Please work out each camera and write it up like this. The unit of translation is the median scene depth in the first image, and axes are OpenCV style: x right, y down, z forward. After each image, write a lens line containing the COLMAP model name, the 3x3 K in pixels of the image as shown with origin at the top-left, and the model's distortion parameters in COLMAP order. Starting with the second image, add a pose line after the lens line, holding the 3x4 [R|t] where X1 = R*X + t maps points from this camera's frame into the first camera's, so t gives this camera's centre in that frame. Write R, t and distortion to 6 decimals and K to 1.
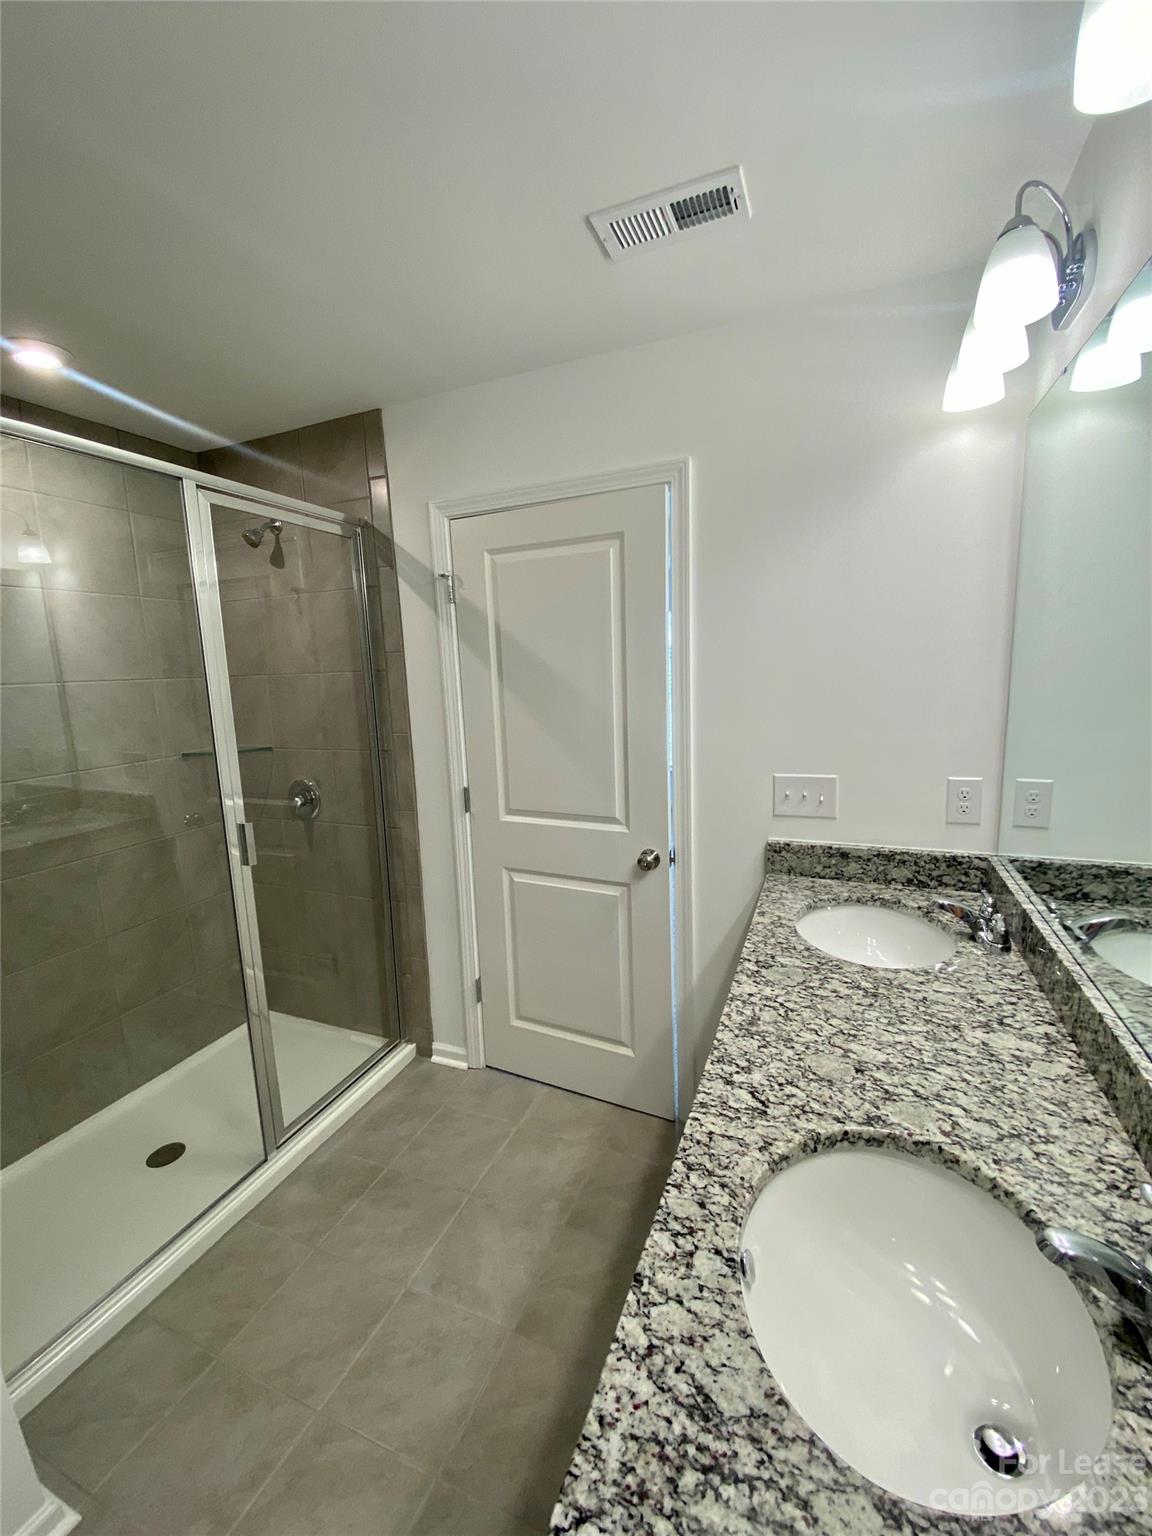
lens RADIAL K [[617.1, 0, 576.0], [0, 617.1, 768.0], [0, 0, 1]] dist [0.036450, -0.031451]
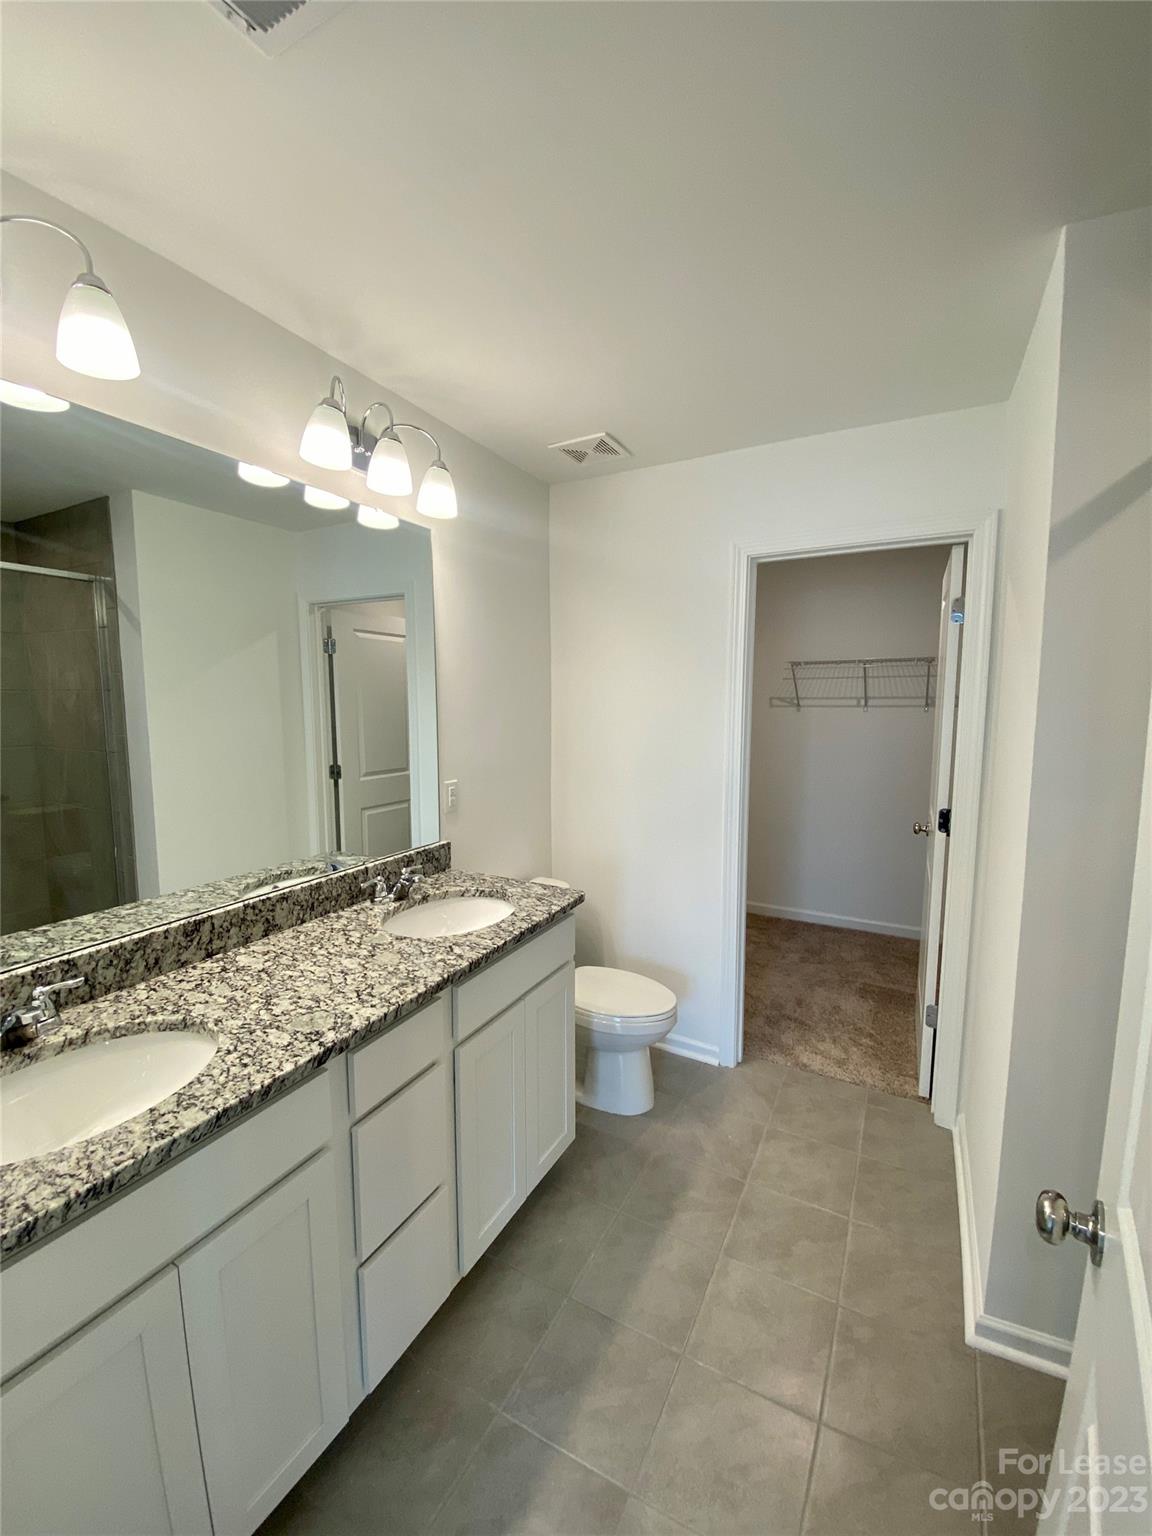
lens RADIAL K [[617.1, 0, 576.0], [0, 617.1, 768.0], [0, 0, 1]] dist [0.036450, -0.031451]
pose [[-0.994302, 0.028141, 0.102819, -0.188347], [0.054757, 0.962382, 0.266126, -0.300288], [-0.091462, 0.270240, -0.958439, 2.065523]]
